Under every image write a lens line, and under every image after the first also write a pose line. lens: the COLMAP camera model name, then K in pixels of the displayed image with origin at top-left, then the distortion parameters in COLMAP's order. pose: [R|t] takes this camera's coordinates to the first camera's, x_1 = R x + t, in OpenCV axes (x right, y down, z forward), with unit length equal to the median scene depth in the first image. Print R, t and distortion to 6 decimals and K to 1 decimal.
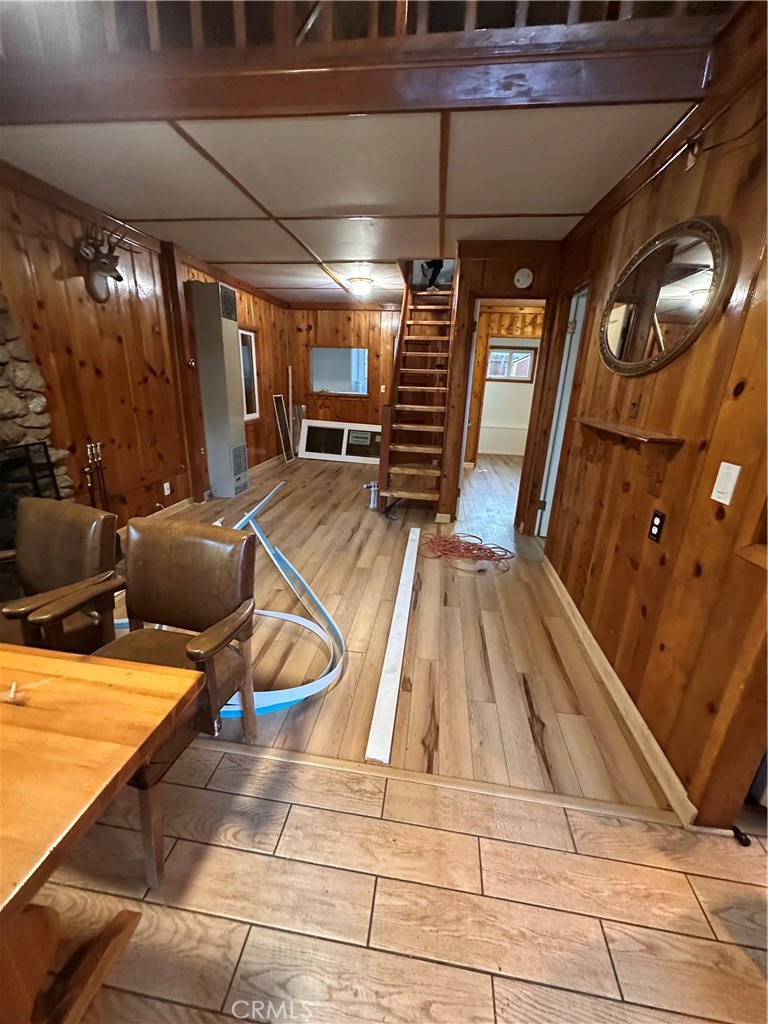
lens RADIAL K [[405.8, 0, 384.0], [0, 405.8, 512.0], [0, 0, 1]] dist [-0.008226, -0.000017]
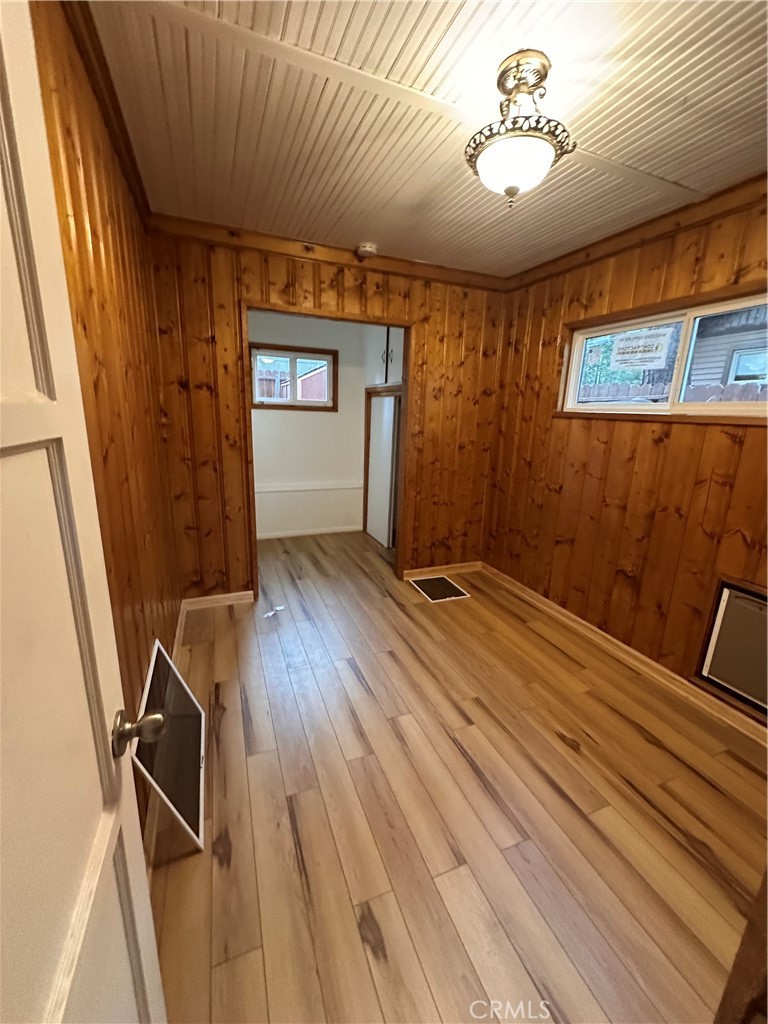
lens RADIAL K [[405.8, 0, 384.0], [0, 405.8, 512.0], [0, 0, 1]] dist [-0.008226, -0.000017]
pose [[0.868111, -0.129872, 0.479078, 0.144191], [0.154878, 0.987850, -0.012852, -0.177591], [-0.471588, 0.085355, 0.877678, 0.531058]]
